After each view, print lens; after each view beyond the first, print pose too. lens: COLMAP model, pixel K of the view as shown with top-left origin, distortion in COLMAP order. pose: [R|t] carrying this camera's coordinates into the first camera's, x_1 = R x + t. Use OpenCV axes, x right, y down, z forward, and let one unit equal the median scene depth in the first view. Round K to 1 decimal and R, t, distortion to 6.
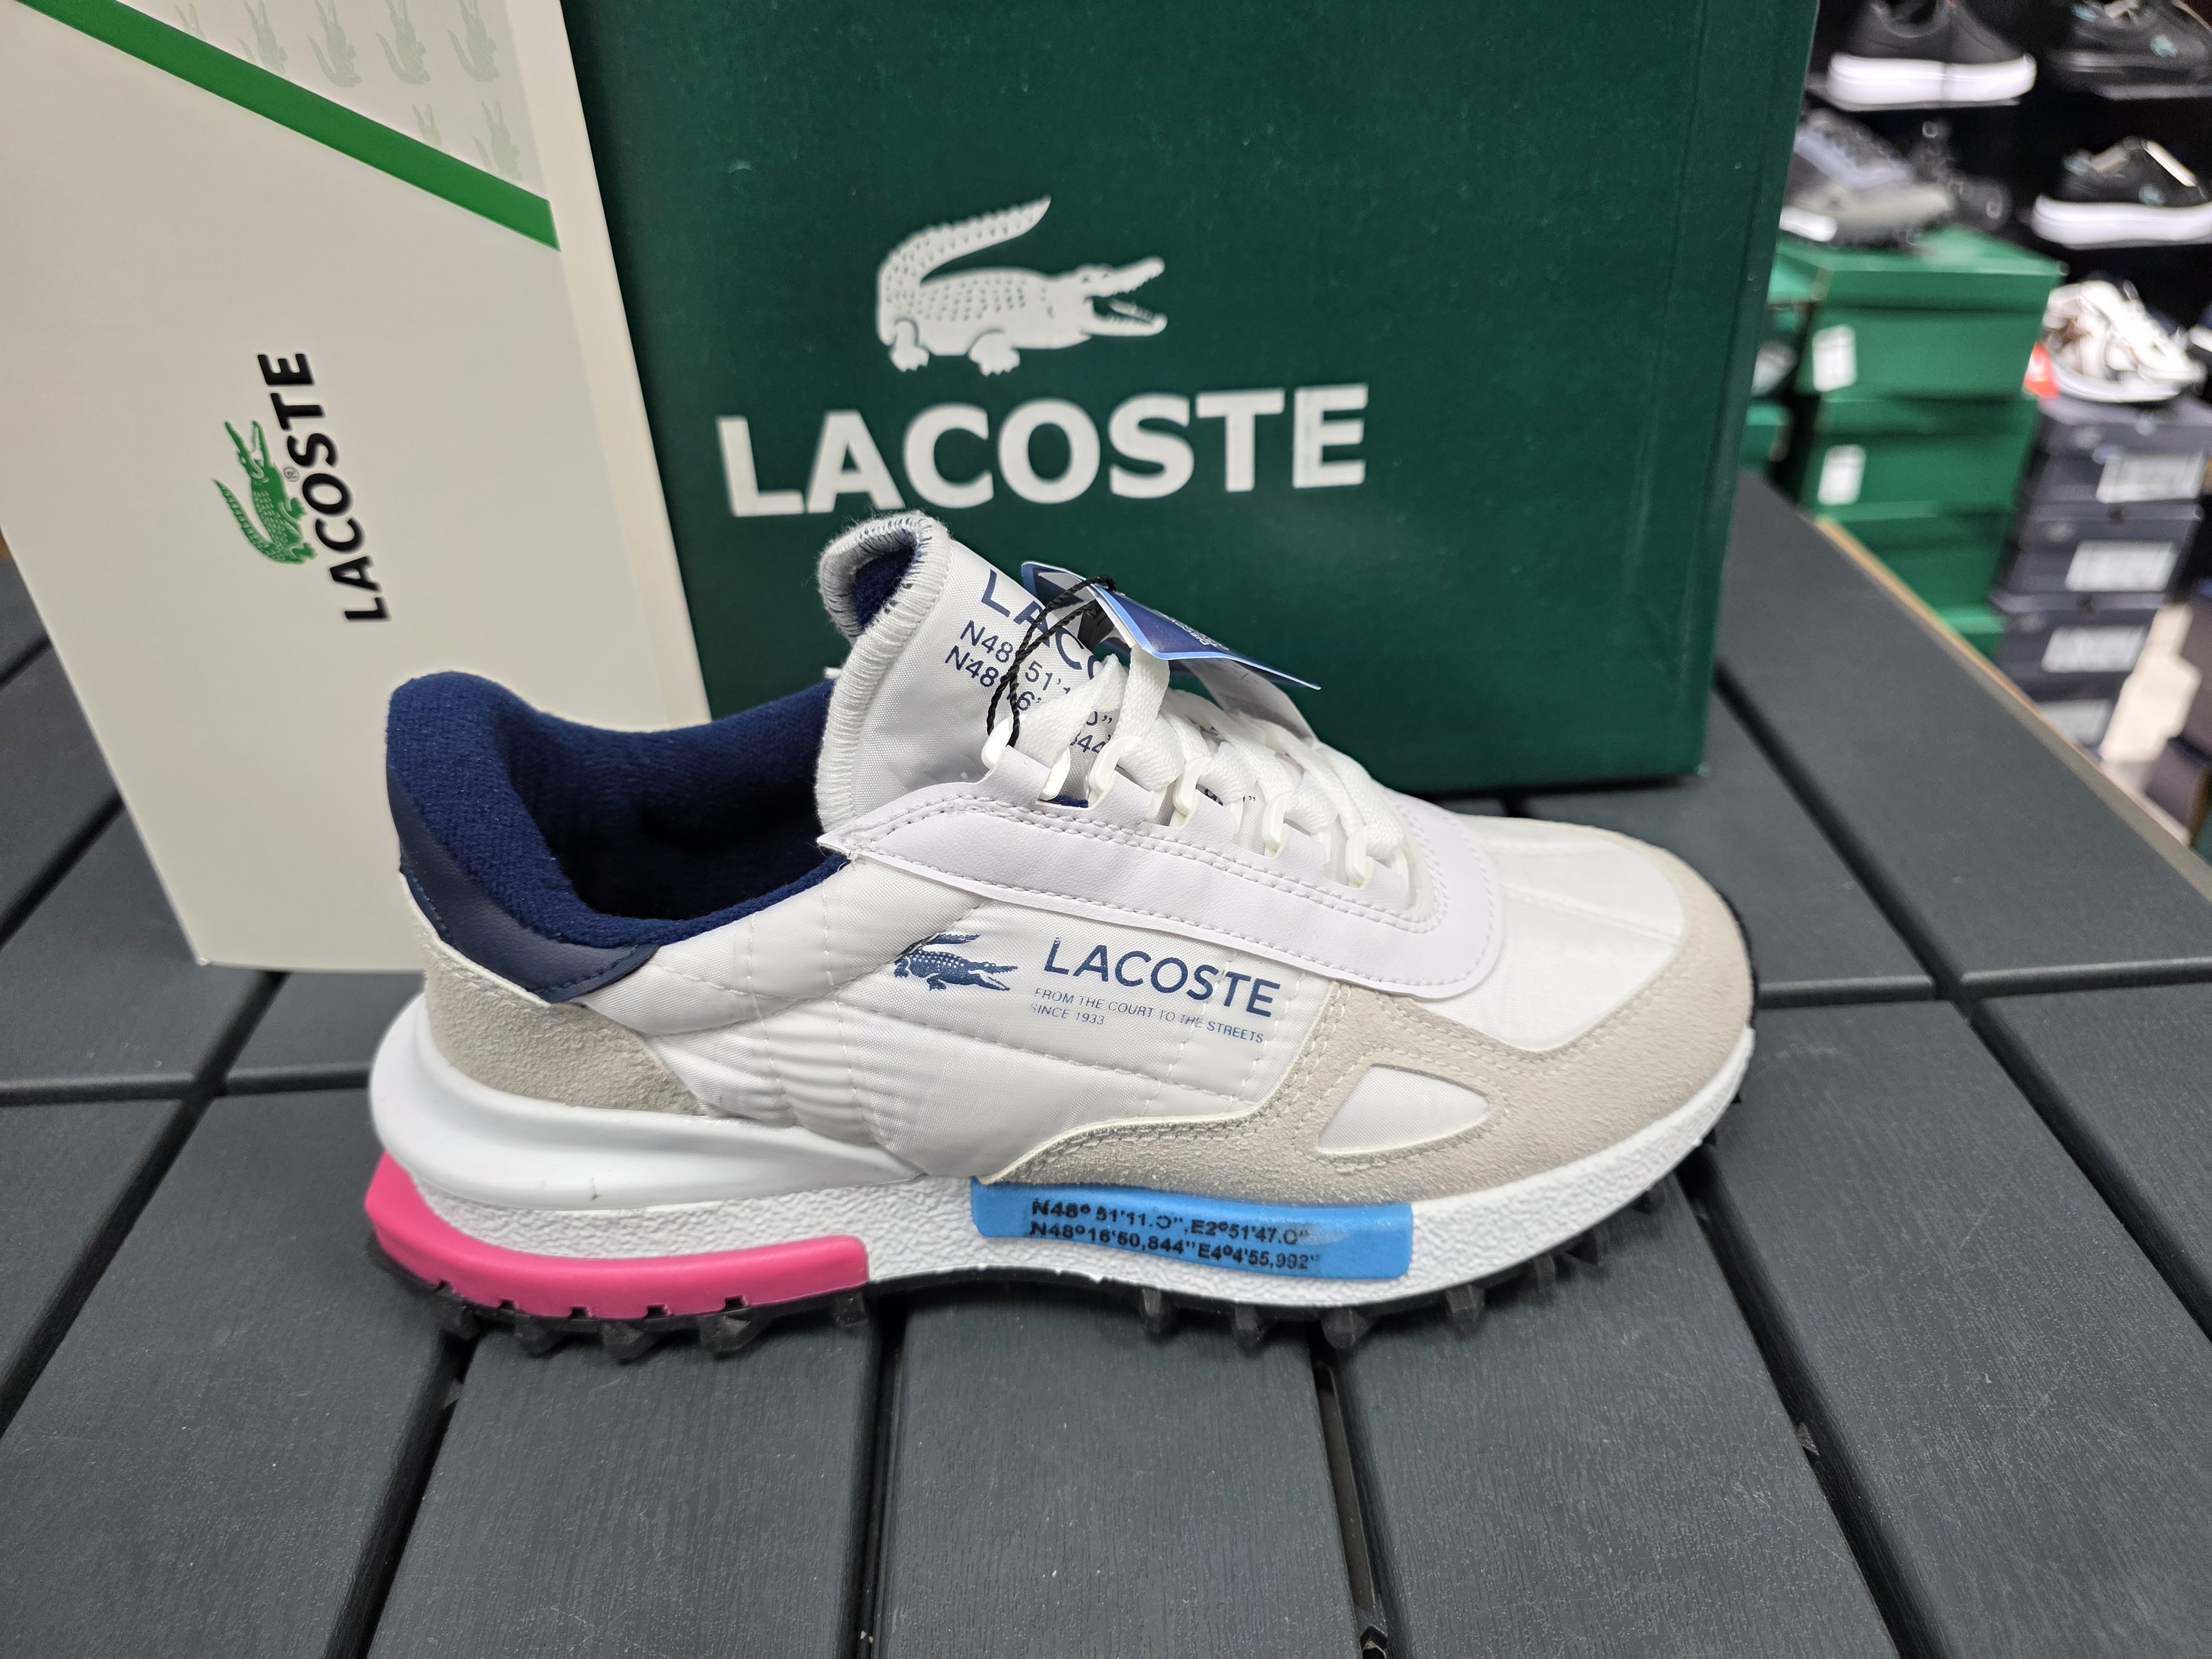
lens RADIAL K [[1649.6, 0, 1134.4], [0, 1649.6, 837.3], [0, 0, 1]] dist [-0.008947, -0.011053]
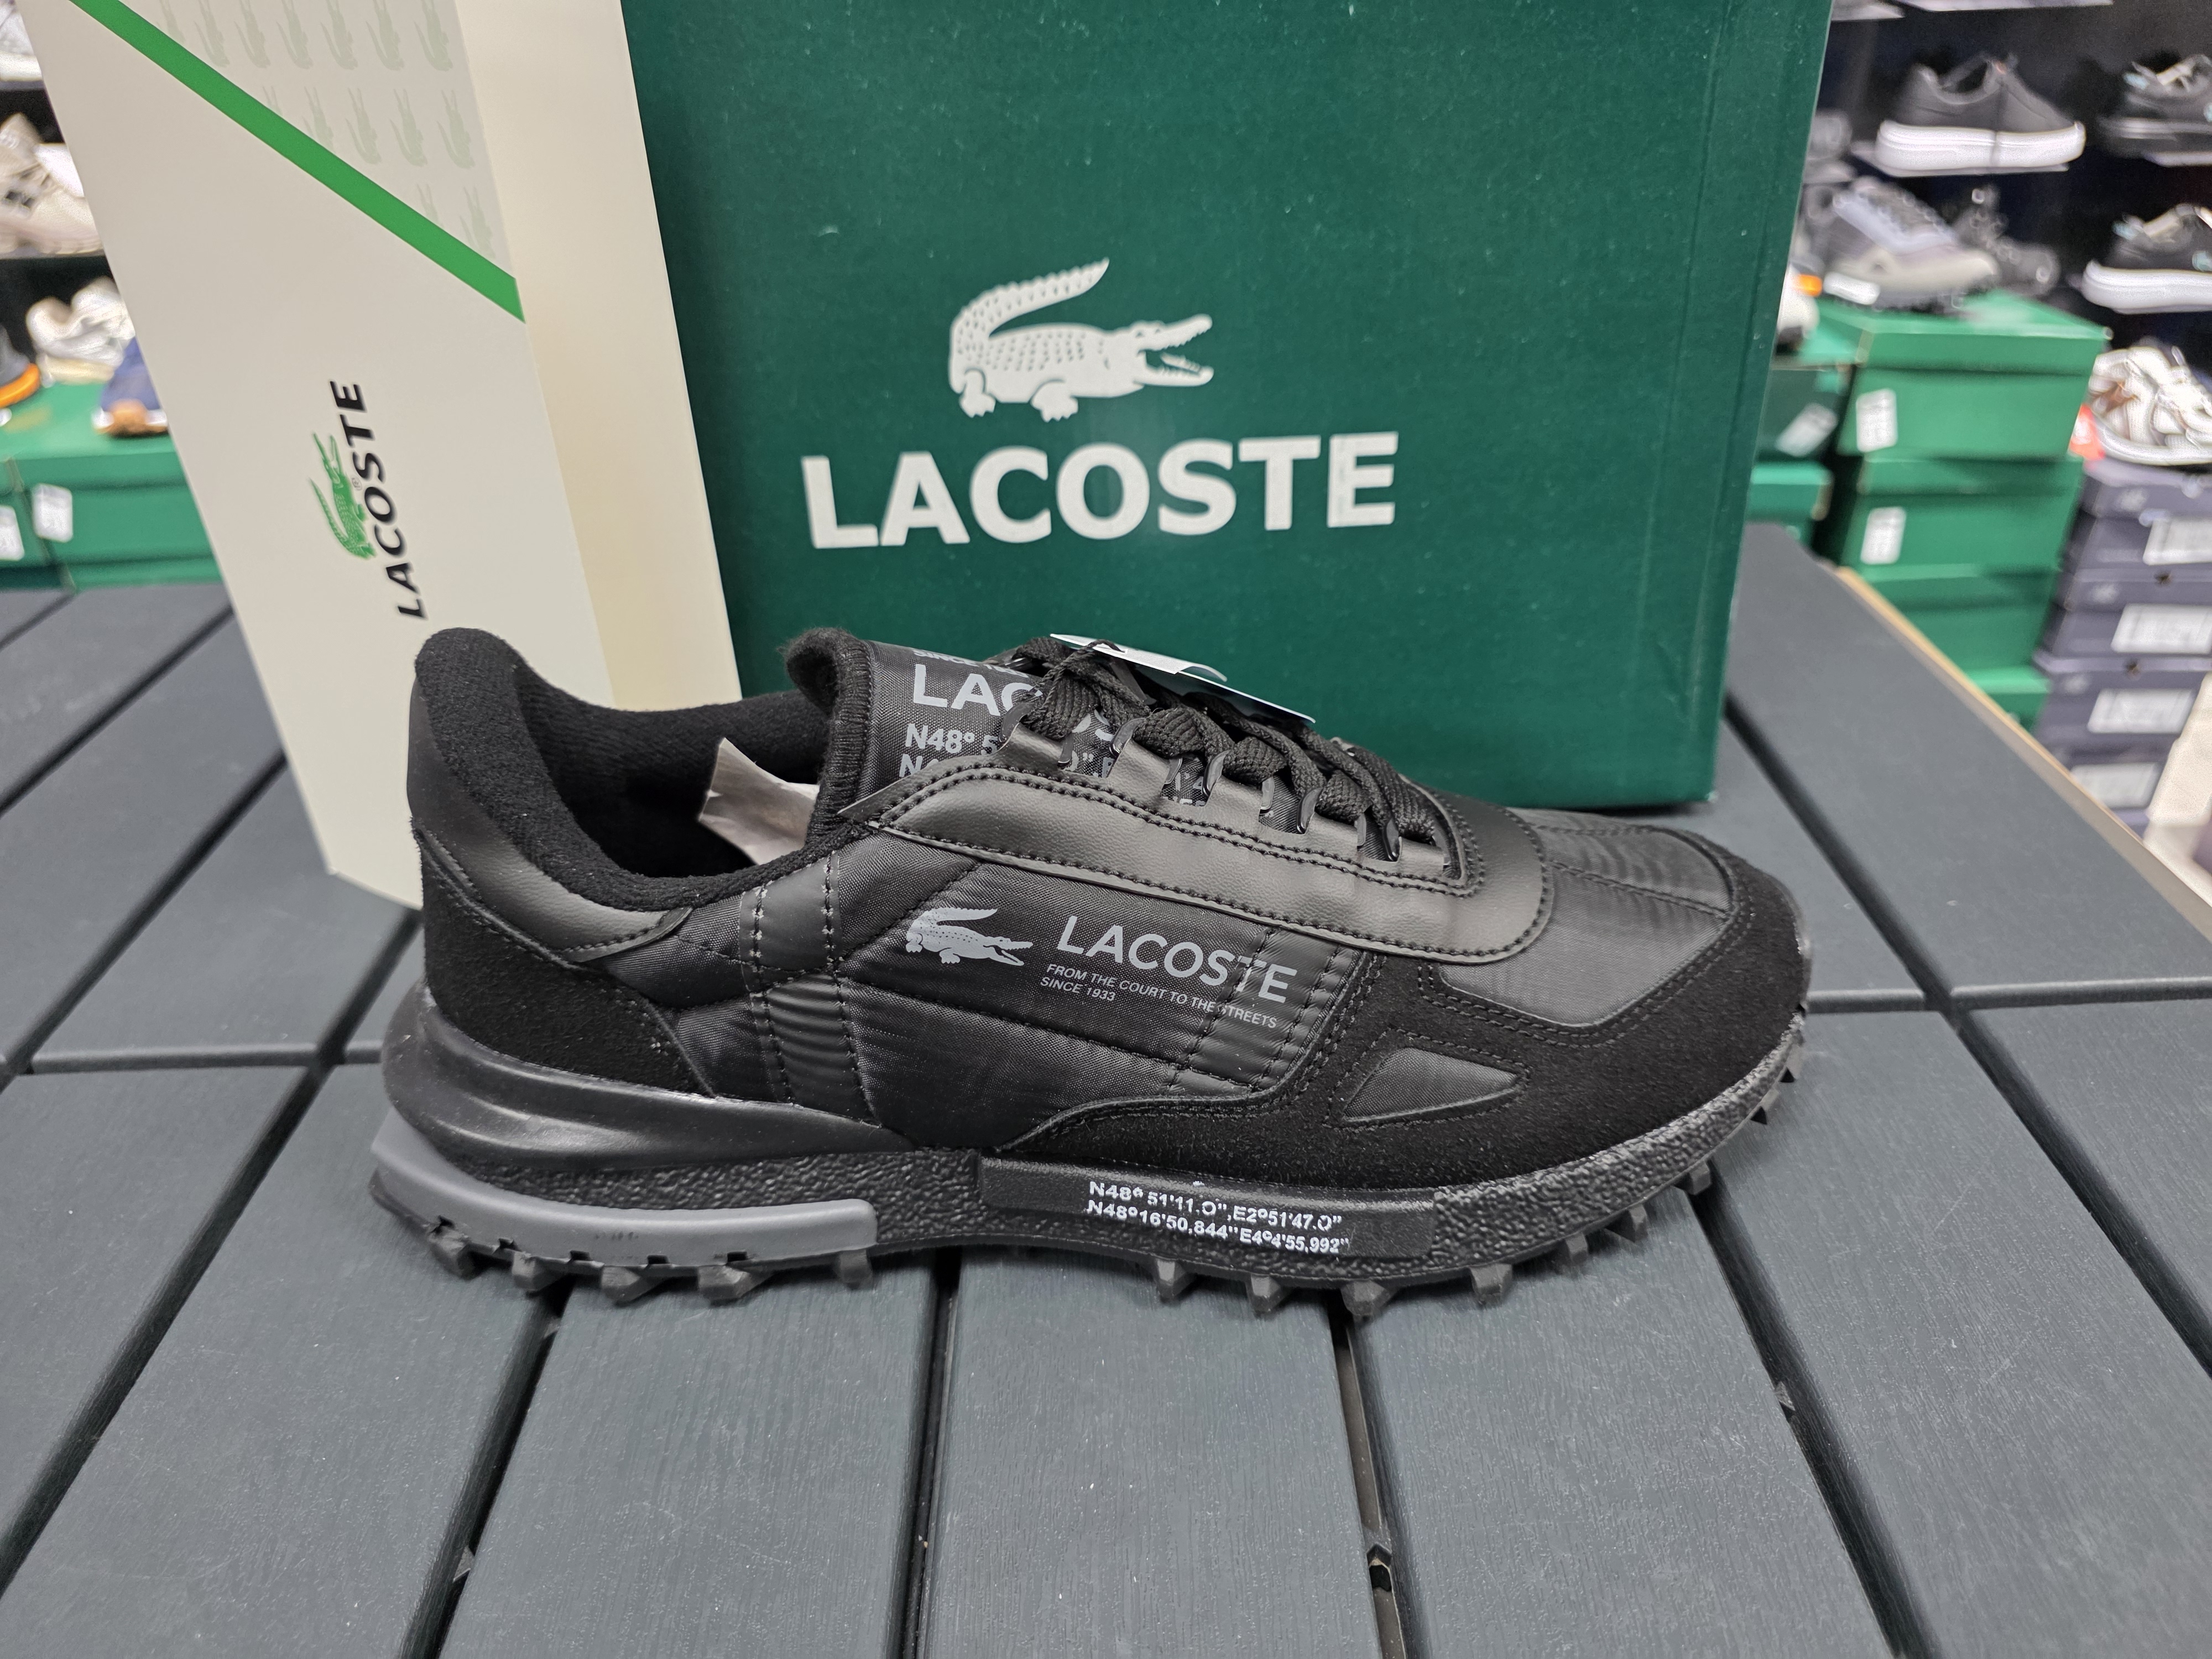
lens RADIAL K [[1654.1, 0, 1117.5], [0, 1654.1, 859.5], [0, 0, 1]] dist [-0.006618, -0.009281]
pose [[0.999207, 0.017590, -0.035725, 0.000982], [-0.018351, 0.999609, -0.021088, 0.033740], [0.035341, 0.021727, 0.999139, -0.089772]]
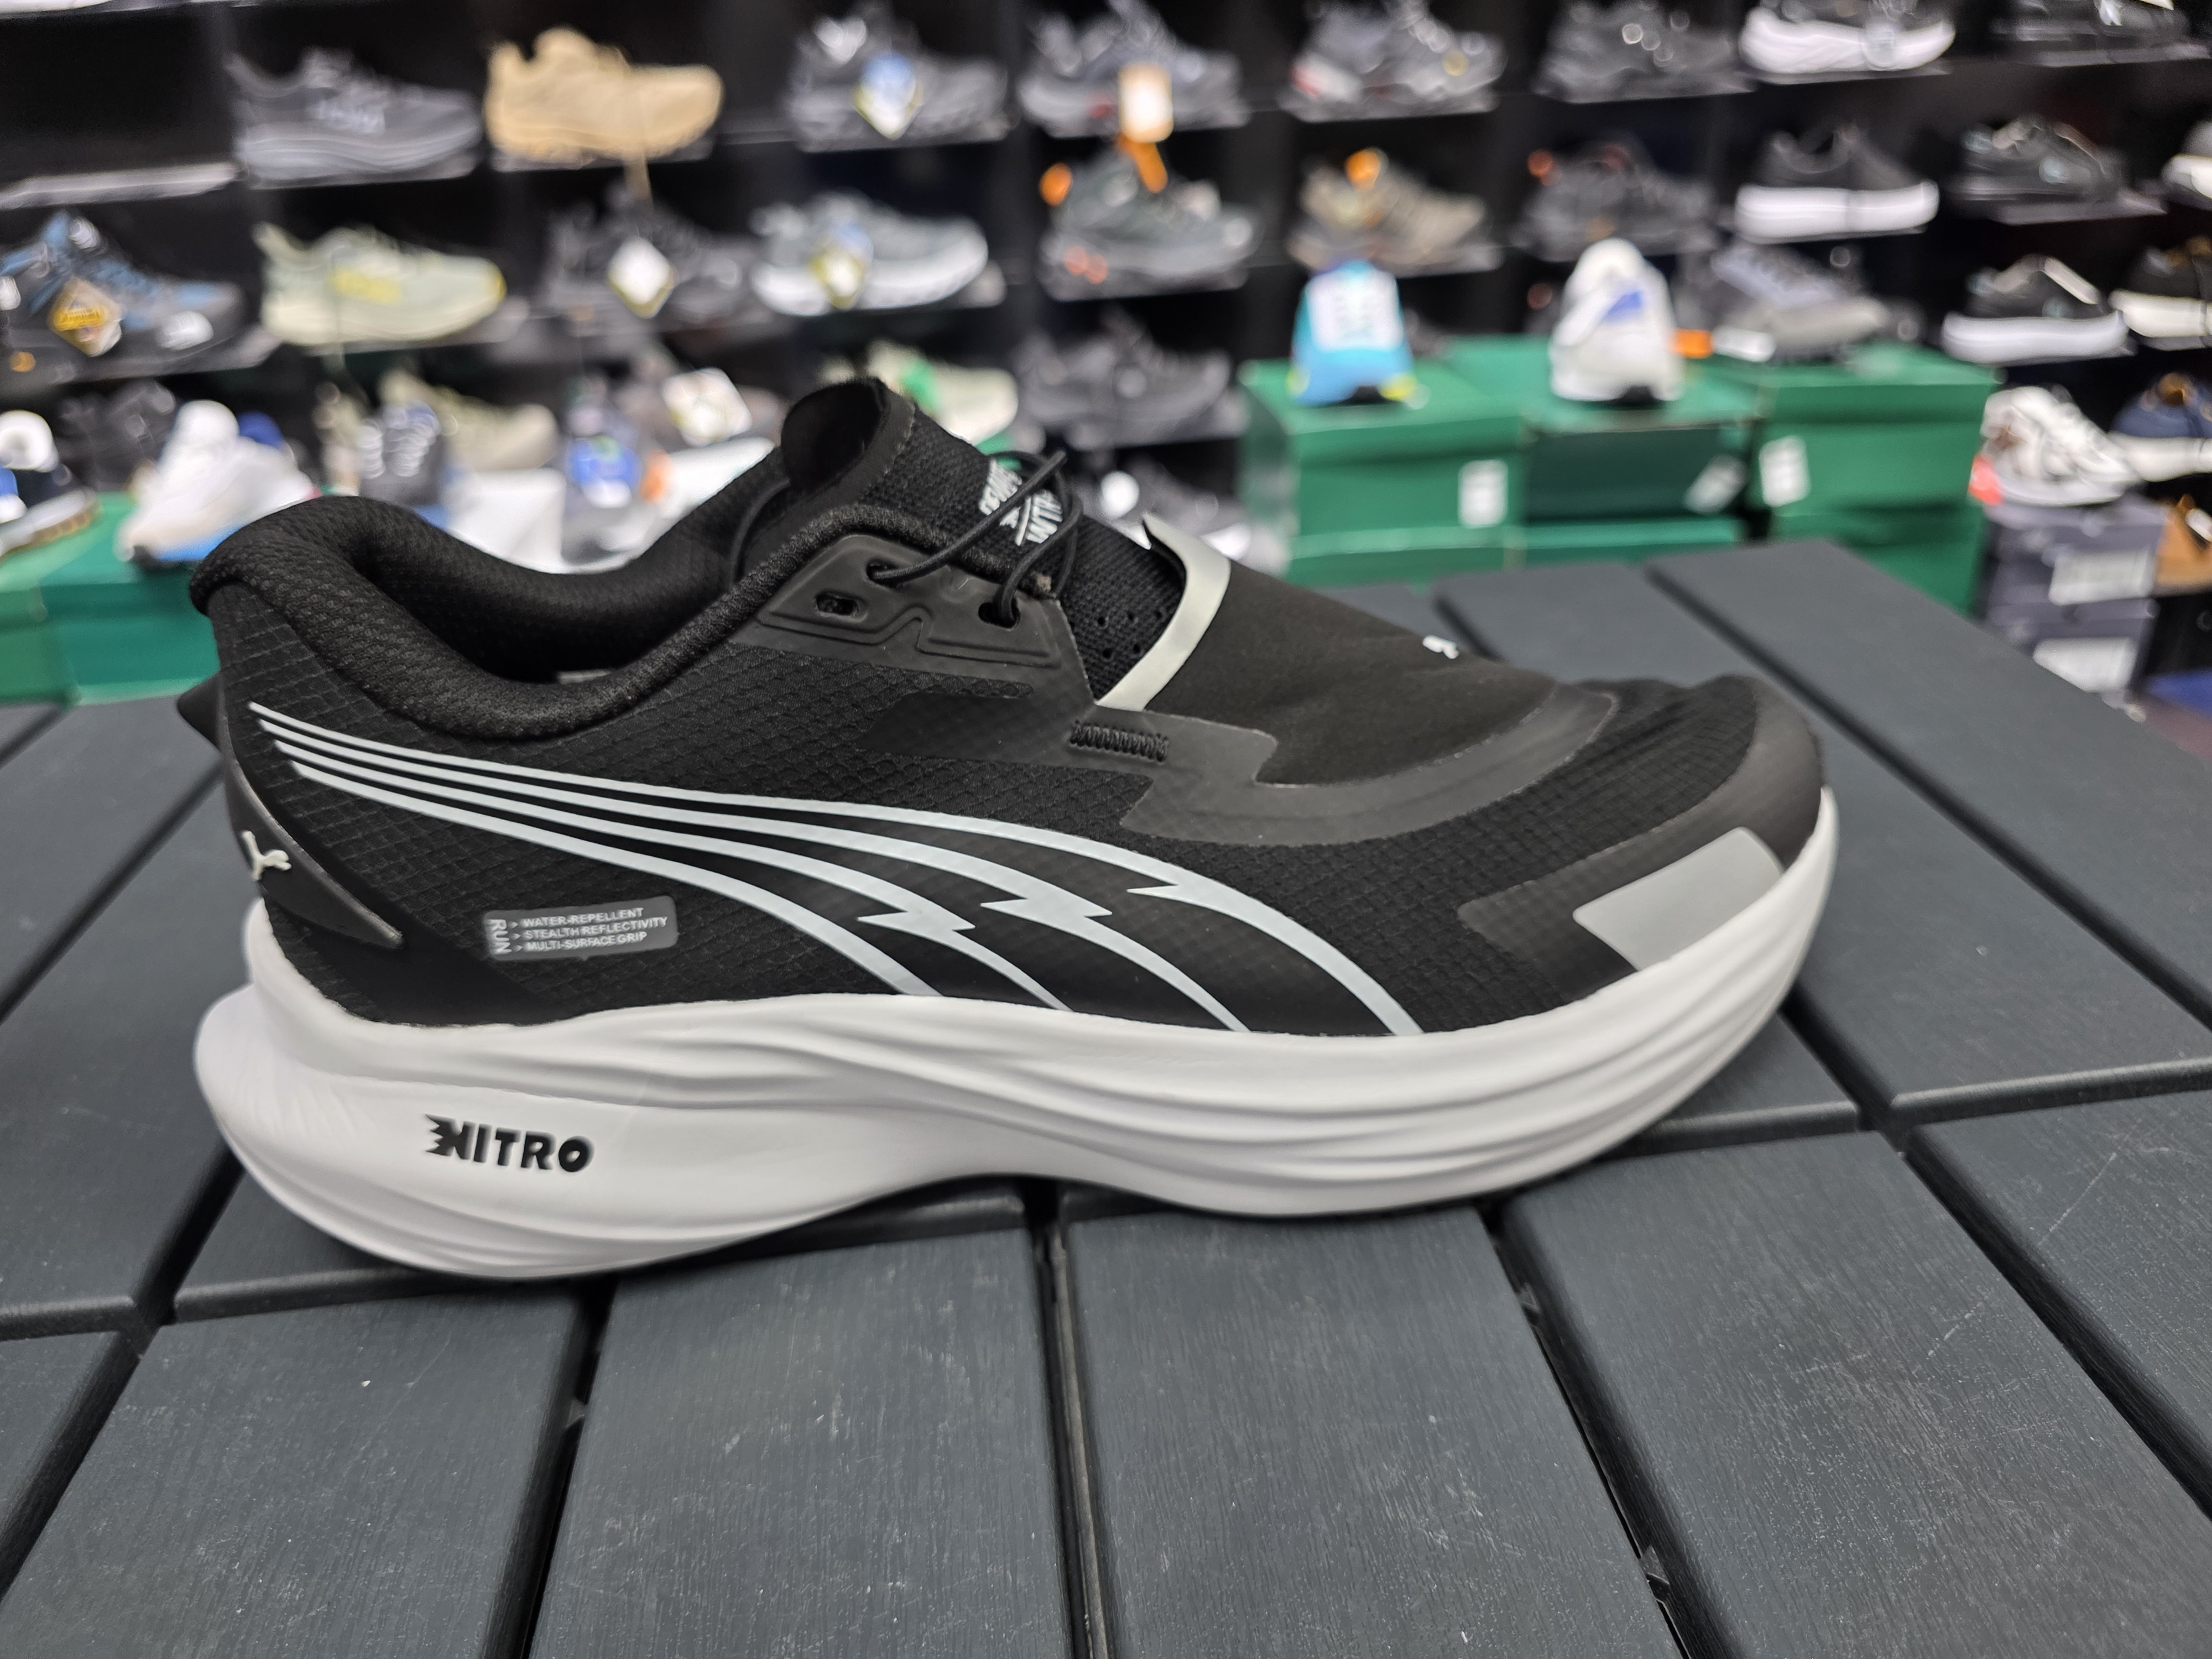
lens RADIAL K [[1647.1, 0, 1107.1], [0, 1647.1, 819.4], [0, 0, 1]] dist [-0.013761, -0.006294]
pose [[0.998095, -0.048022, 0.038742, -0.127022], [0.052051, 0.992485, -0.110742, 0.028091], [-0.033133, 0.112548, 0.993094, 0.180946]]
